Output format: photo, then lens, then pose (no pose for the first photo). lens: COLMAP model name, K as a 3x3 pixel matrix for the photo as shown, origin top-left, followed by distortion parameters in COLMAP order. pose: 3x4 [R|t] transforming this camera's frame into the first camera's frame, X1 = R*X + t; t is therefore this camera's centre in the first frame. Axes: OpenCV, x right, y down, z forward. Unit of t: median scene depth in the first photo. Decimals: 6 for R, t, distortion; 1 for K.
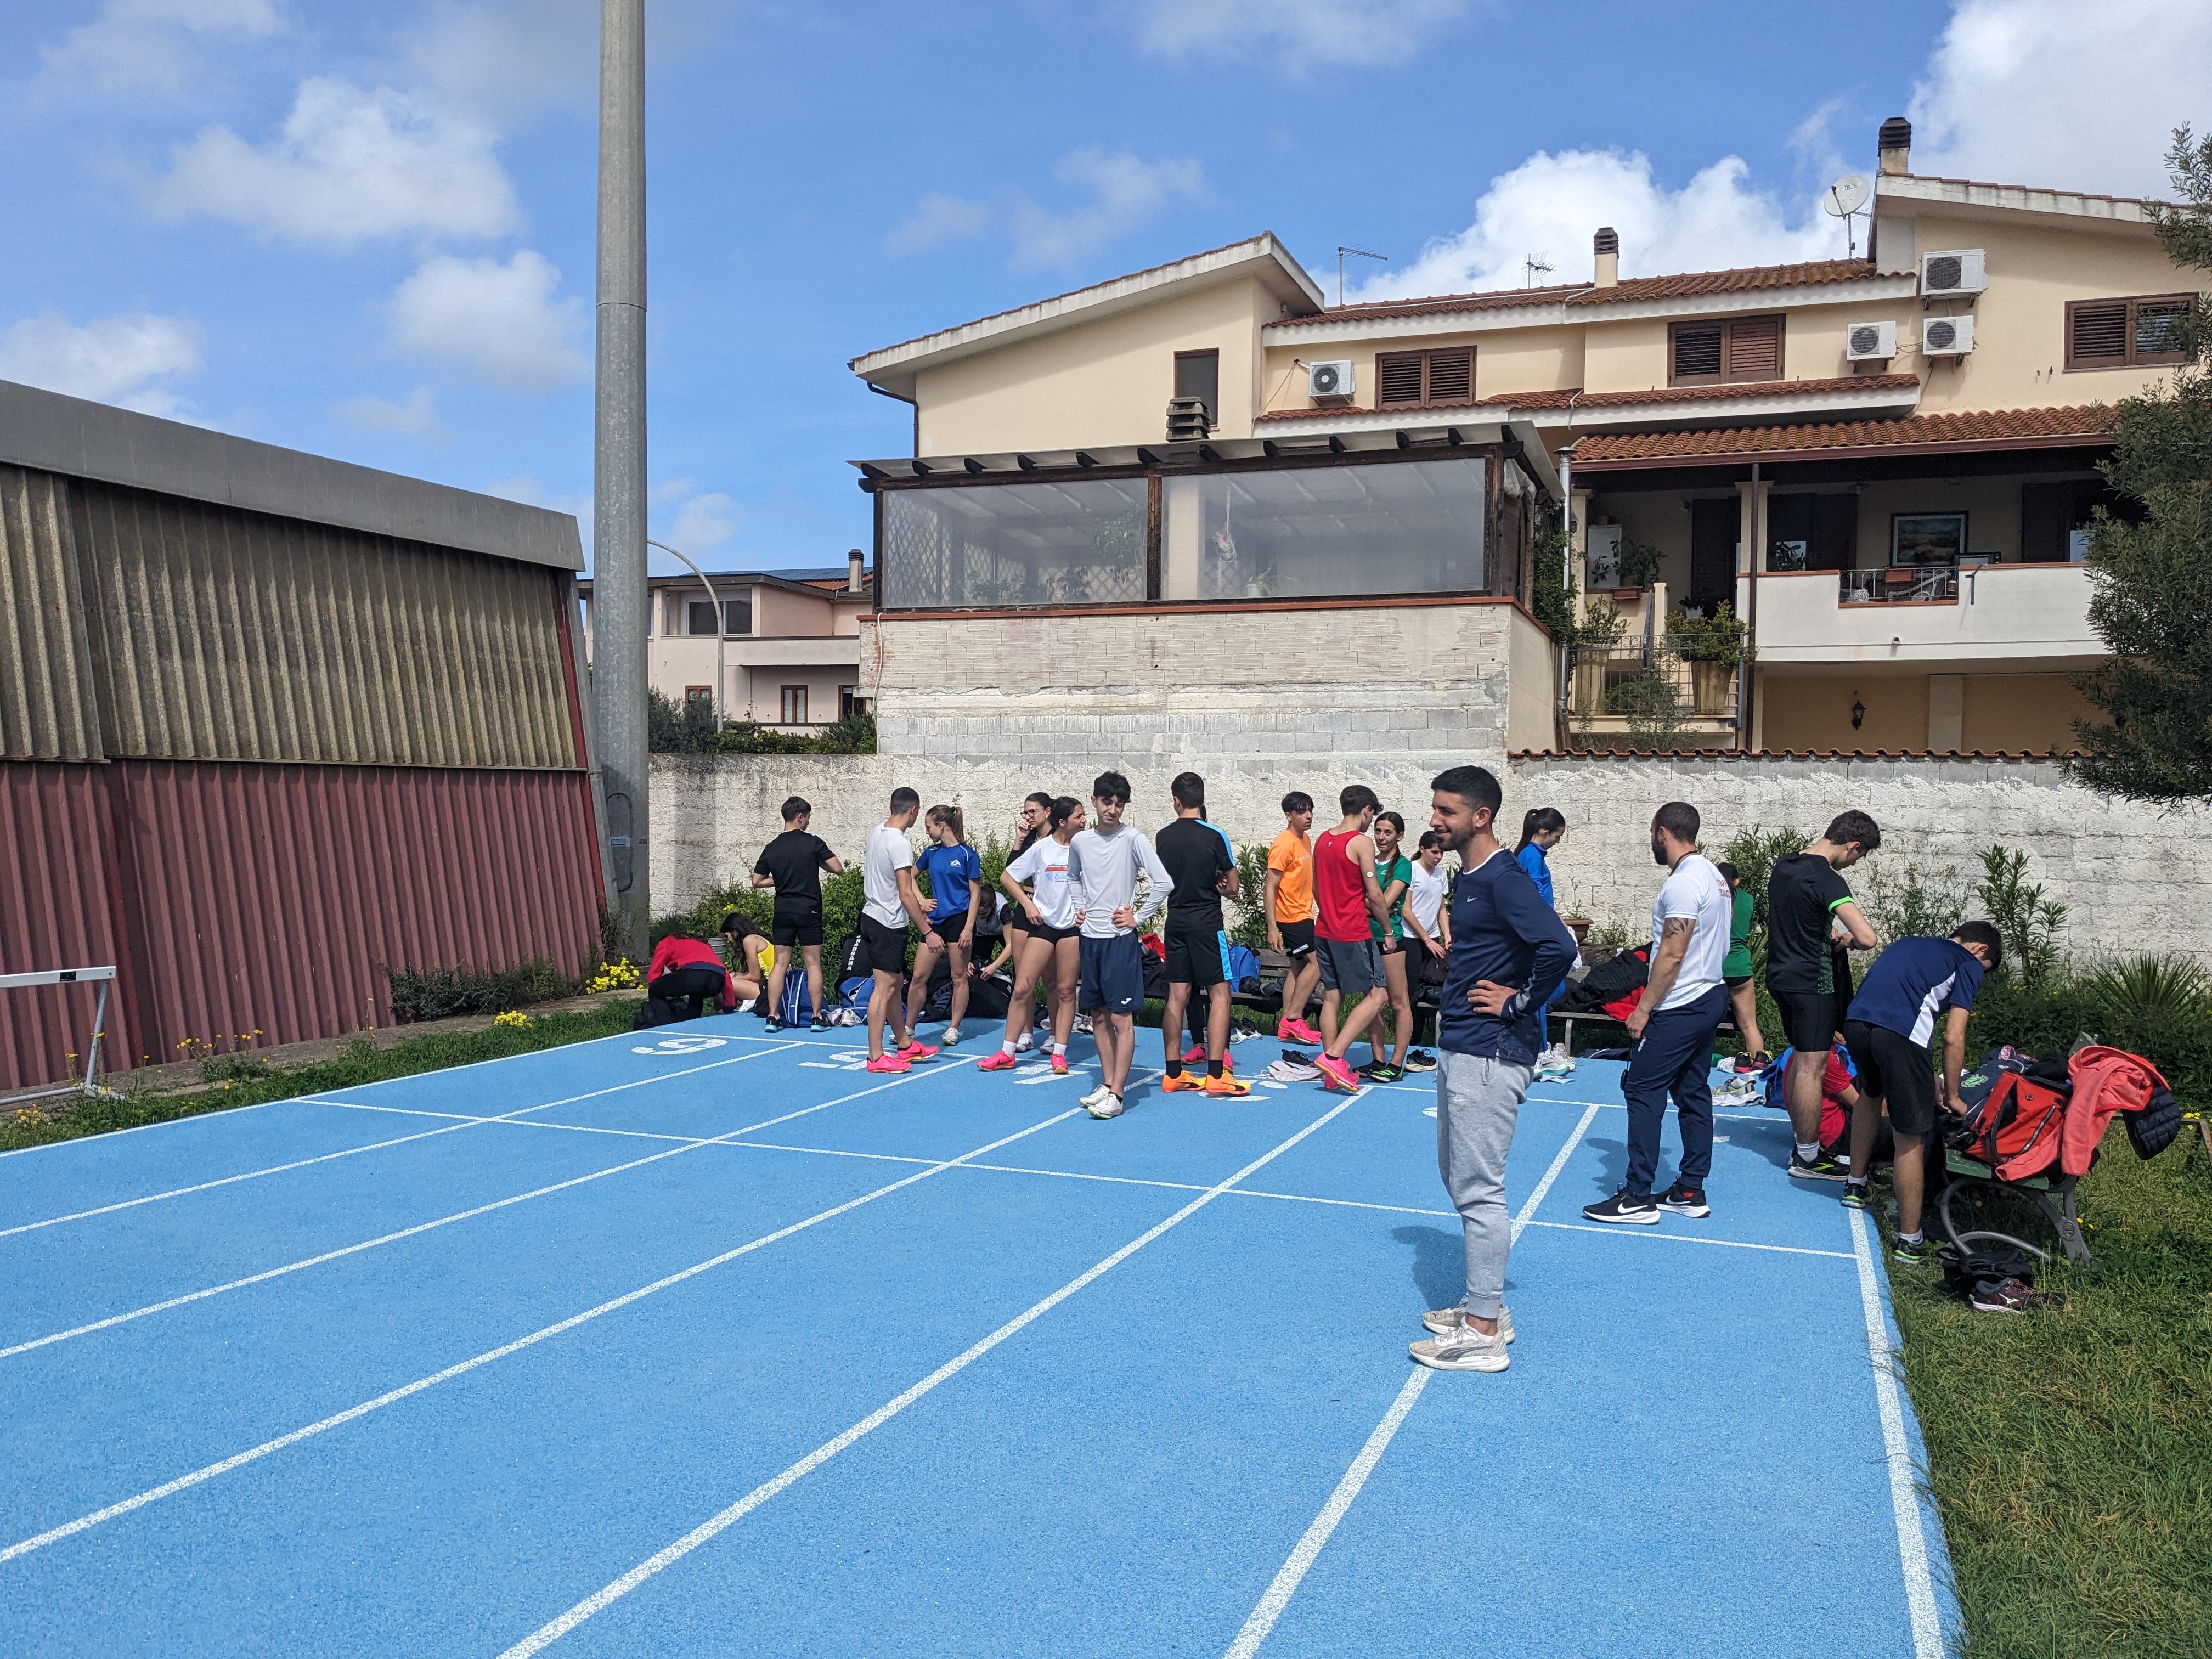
lens RADIAL K [[1733.3, 0, 1096.7], [0, 1733.3, 818.3], [0, 0, 1]] dist [0.076198, -0.160100]
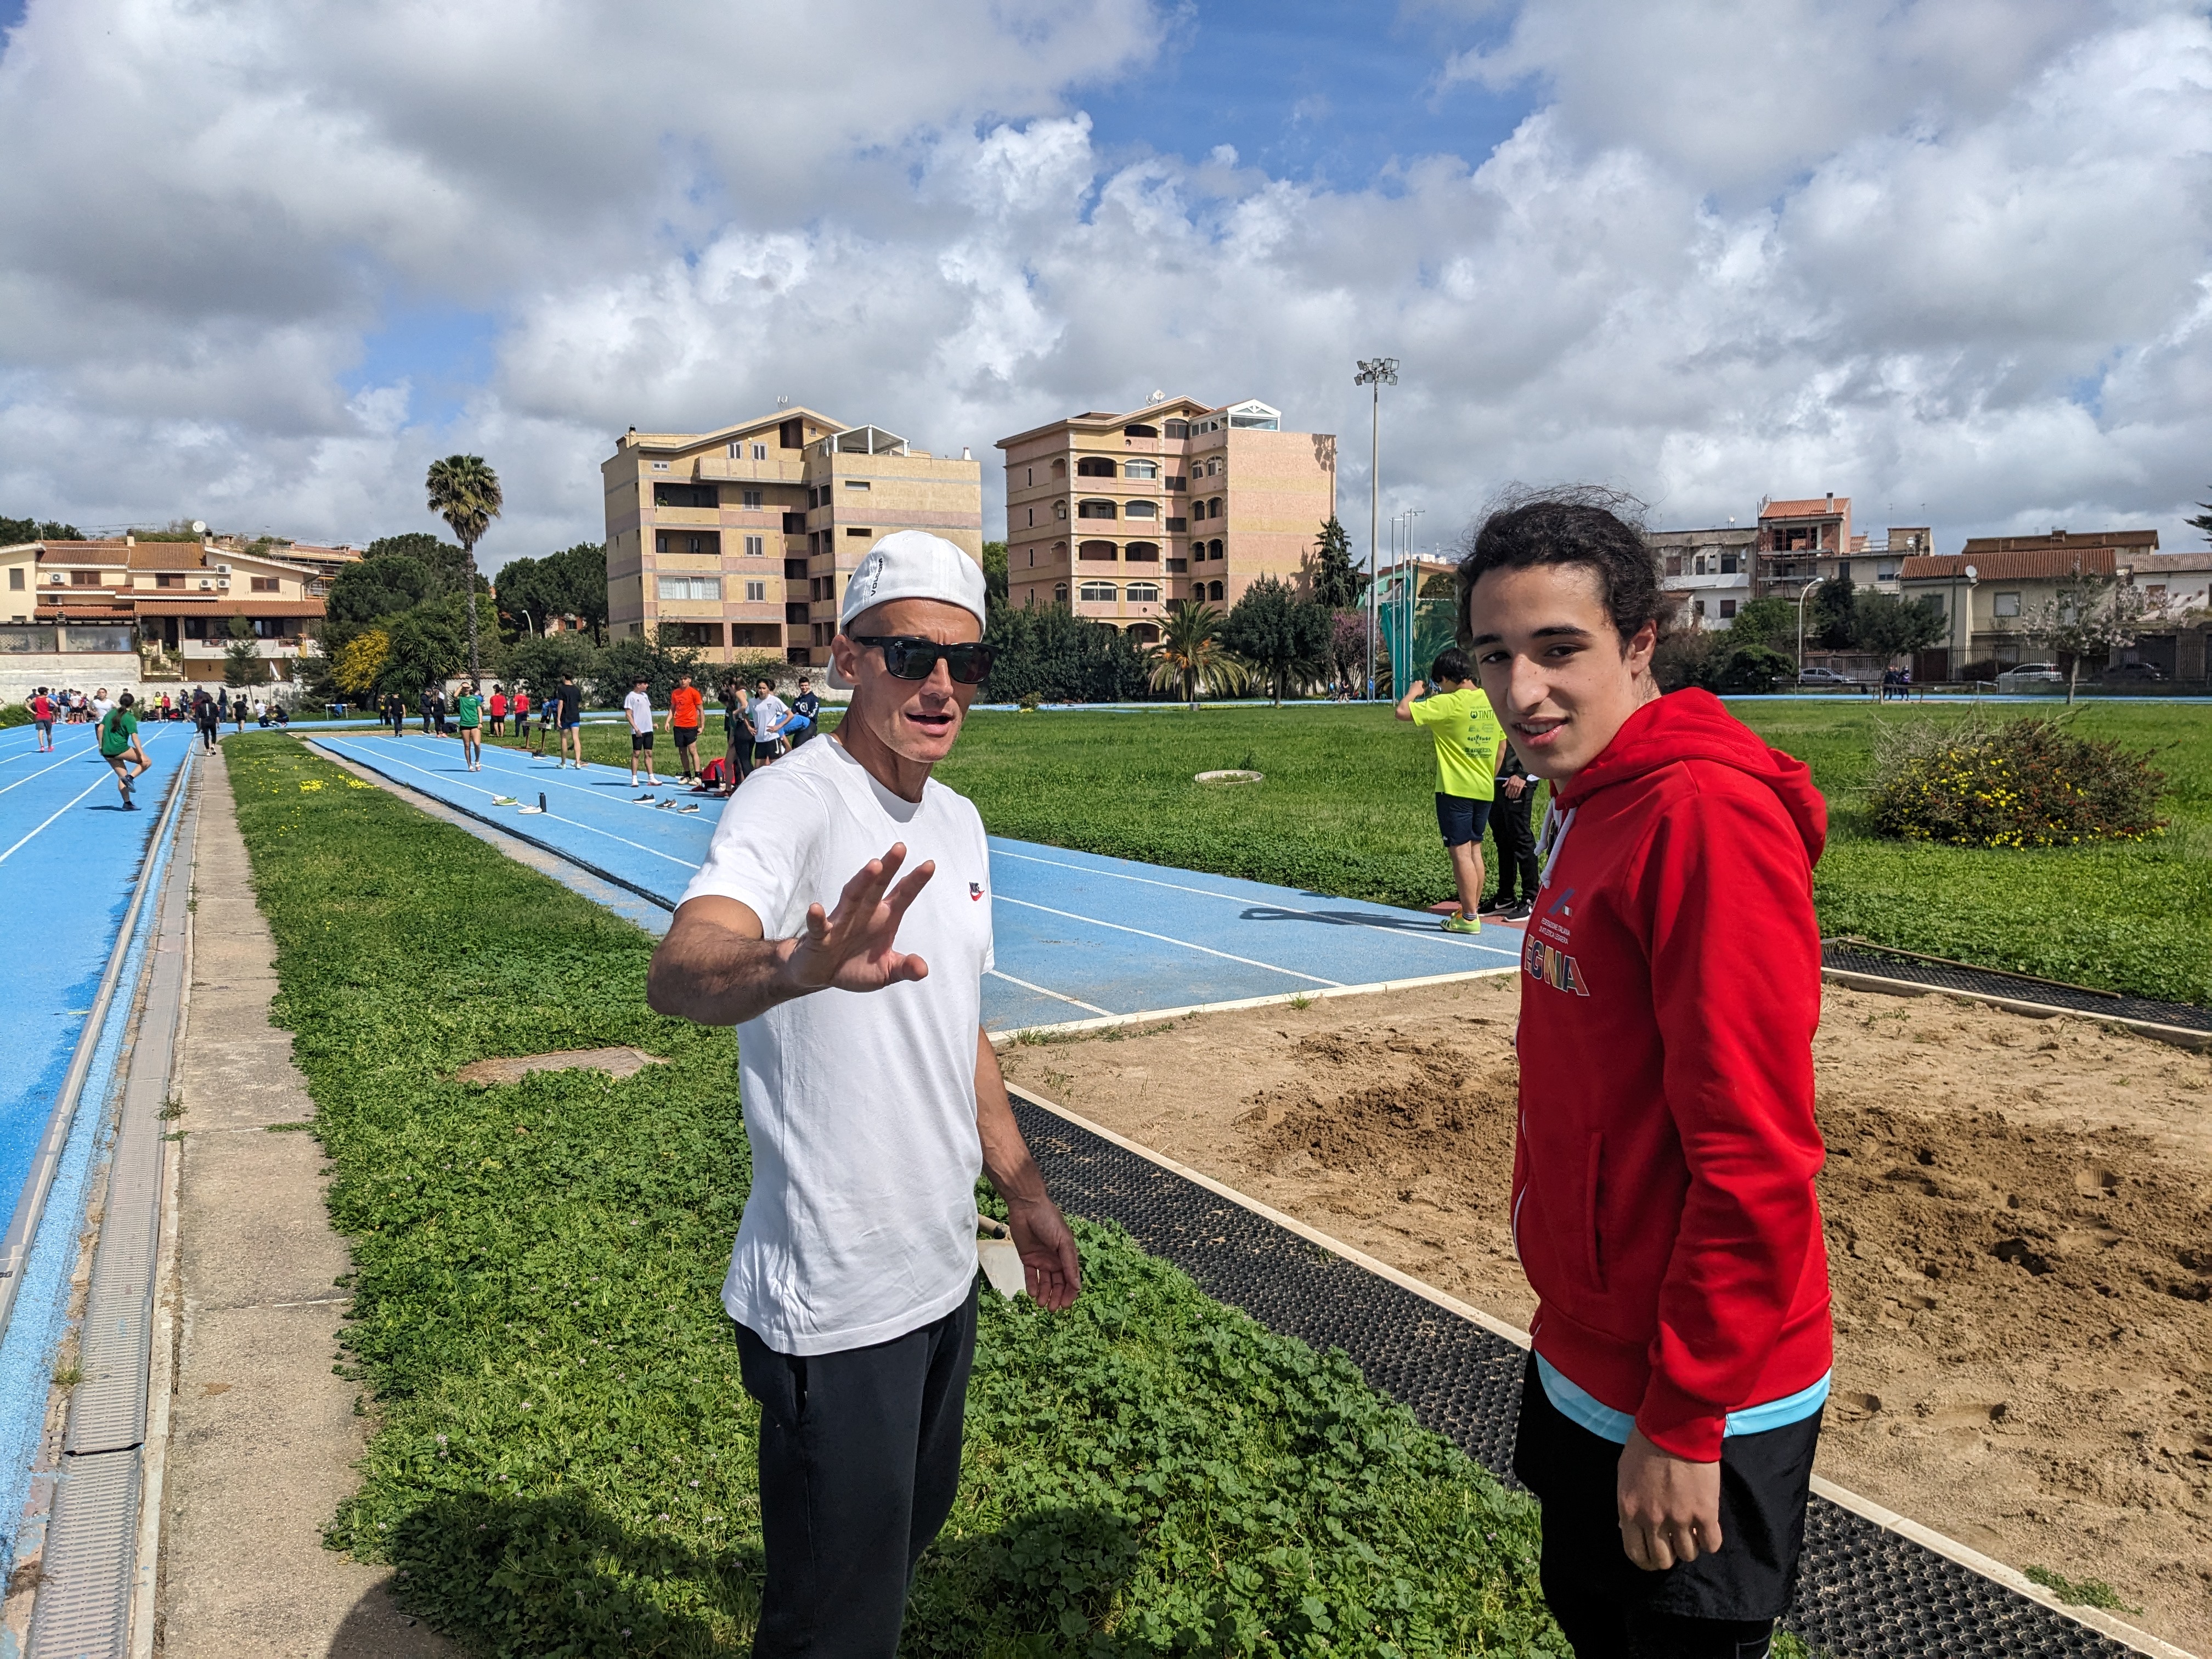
lens RADIAL K [[1783.7, 0, 1105.6], [0, 1783.7, 822.7], [0, 0, 1]] dist [0.003659, 0.002799]
pose [[0.671141, -0.083603, 0.736600, -1.861989], [0.027829, 0.995762, 0.087662, -0.008236], [-0.740807, -0.038335, 0.670623, -4.944202]]
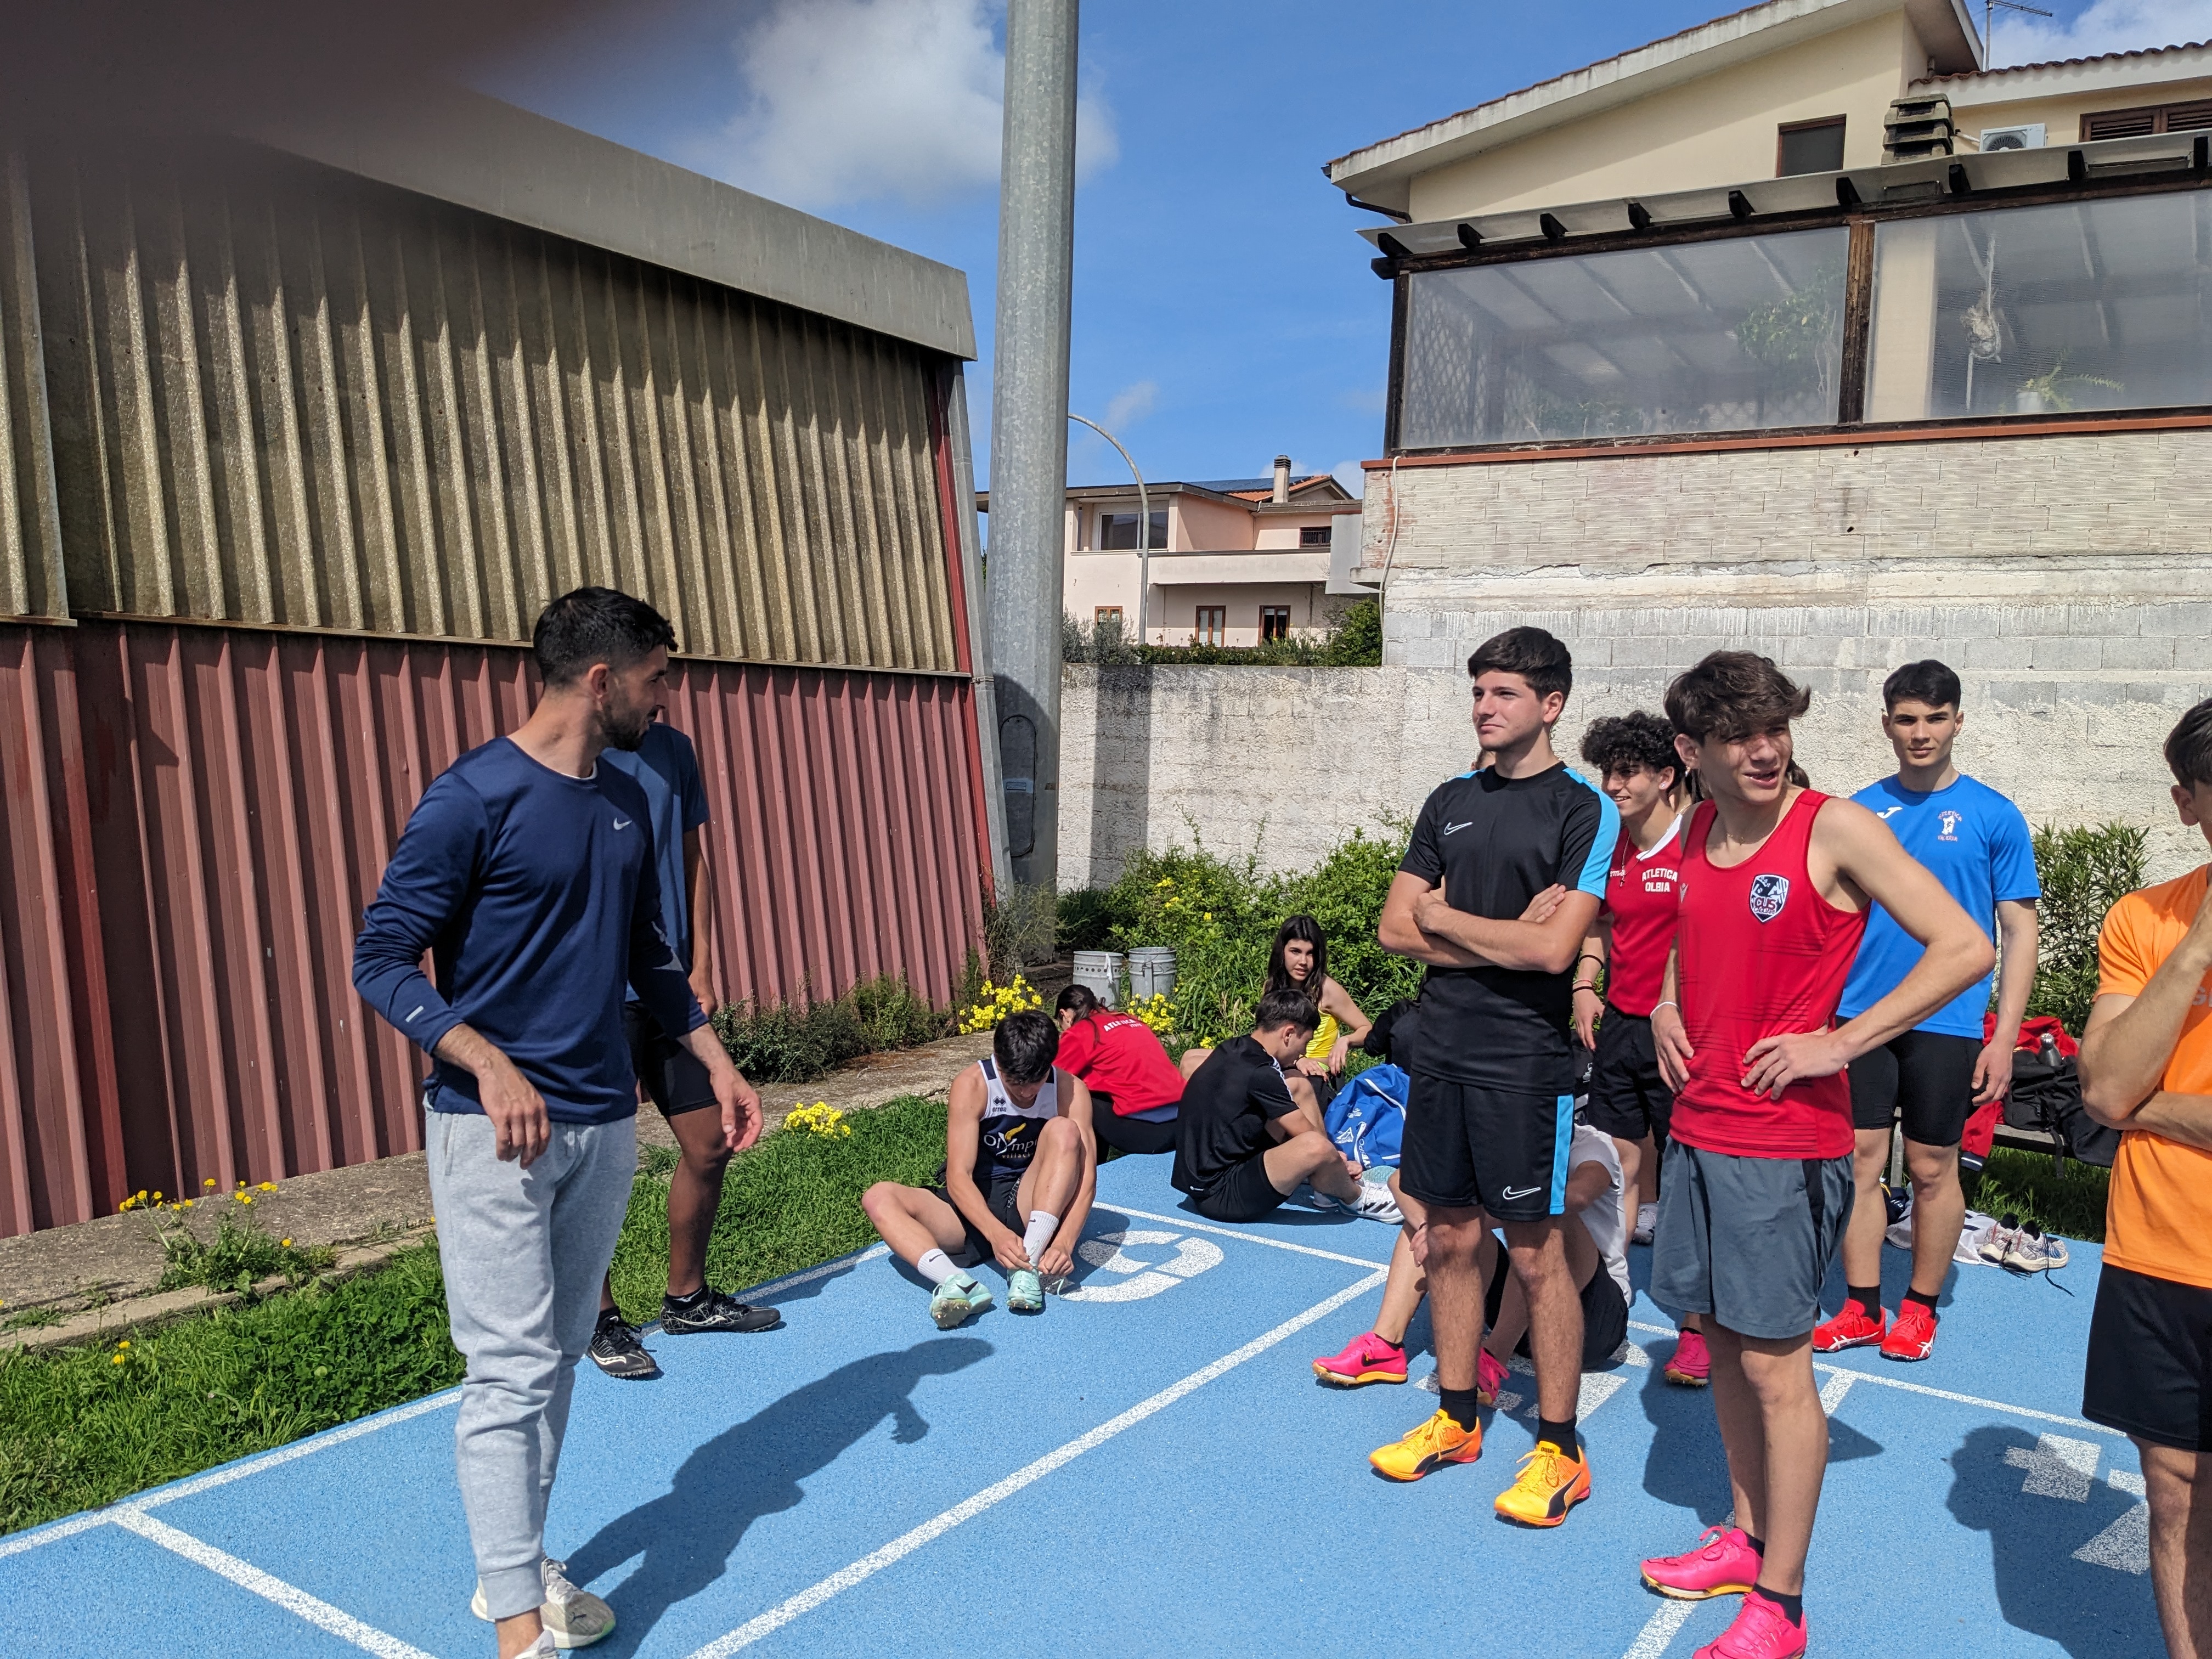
lens RADIAL K [[1795.5, 0, 1097.4], [0, 1795.5, 849.8], [0, 0, 1]] dist [0.043951, -0.083476]
pose [[0.973946, 0.038780, -0.223439, -0.080248], [-0.026765, 0.998041, 0.056554, -0.001956], [0.225195, -0.049100, 0.973076, 0.301821]]
